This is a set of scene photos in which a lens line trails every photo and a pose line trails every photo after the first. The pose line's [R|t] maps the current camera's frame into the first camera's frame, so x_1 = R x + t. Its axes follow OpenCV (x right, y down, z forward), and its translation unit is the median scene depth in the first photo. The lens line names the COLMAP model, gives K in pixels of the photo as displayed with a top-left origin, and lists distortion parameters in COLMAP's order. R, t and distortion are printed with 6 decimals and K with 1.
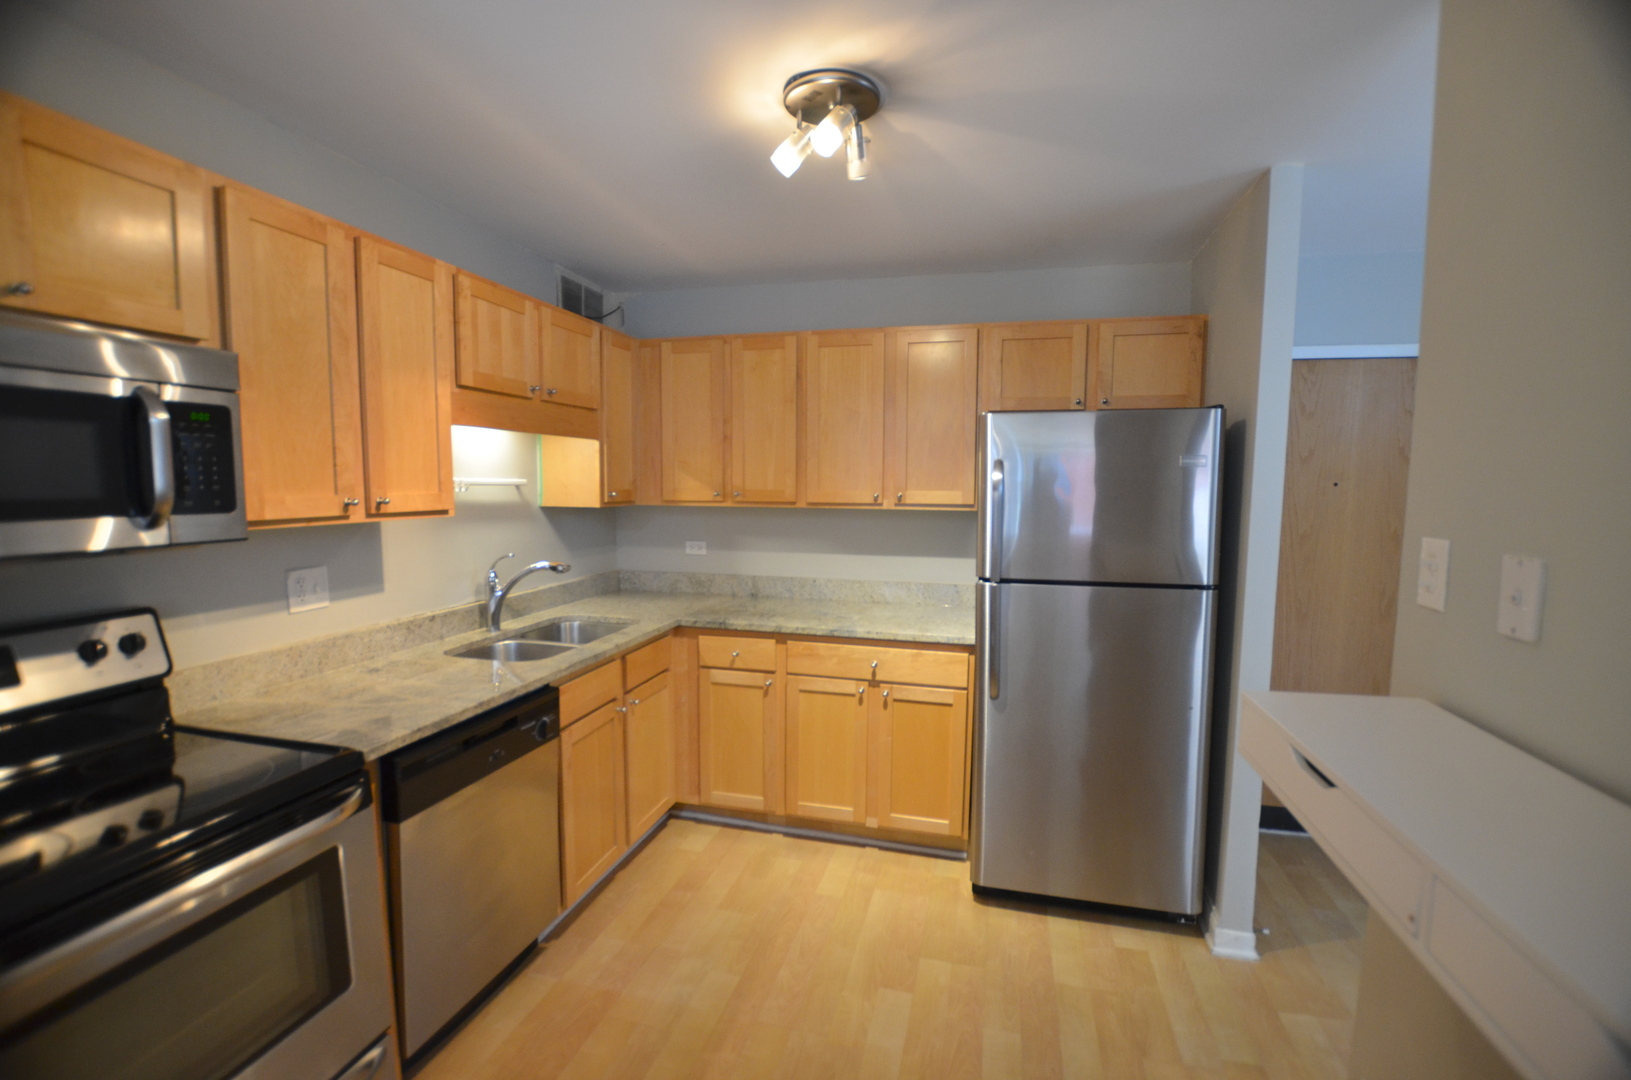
lens RADIAL K [[714.2, 0, 822.8], [0, 714.2, 549.9], [0, 0, 1]] dist [-0.034294, 0.003395]
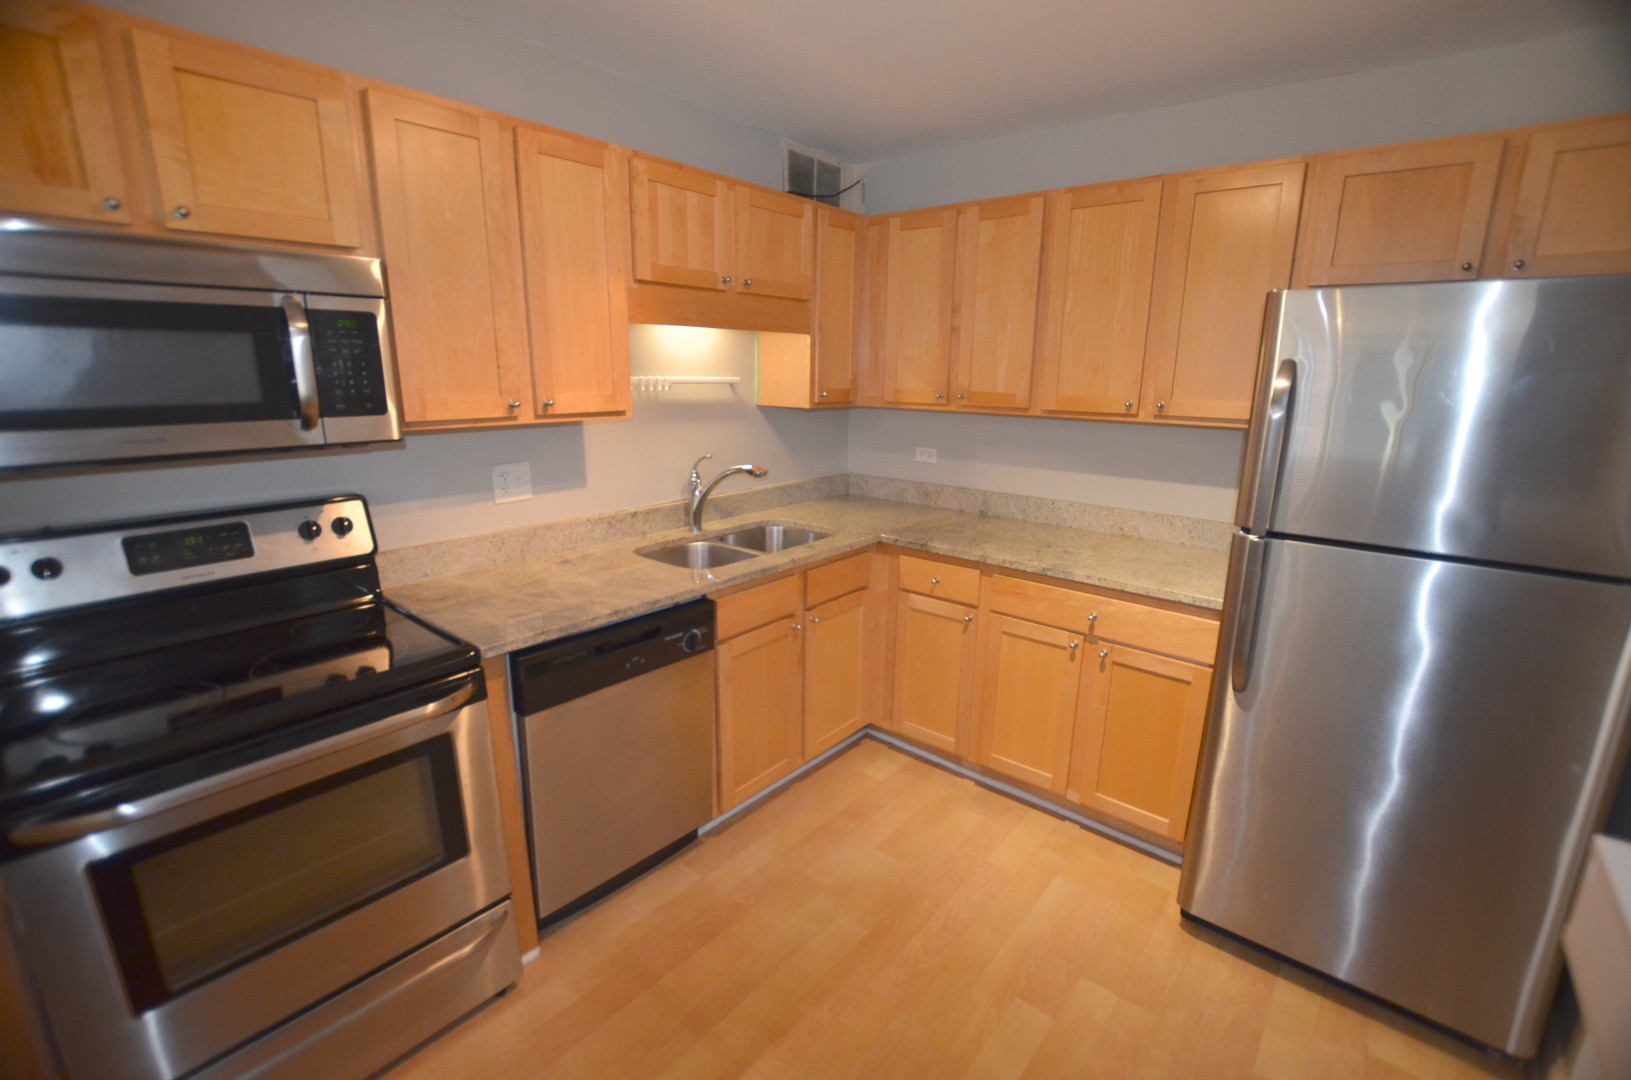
lens RADIAL K [[714.2, 0, 821.9], [0, 714.2, 550.3], [0, 0, 1]] dist [-0.034294, 0.003395]
pose [[0.901211, 0.110807, -0.418976, 0.143600], [-0.047524, 0.986199, 0.158598, -0.031343], [0.430767, -0.123018, 0.894039, 0.179183]]
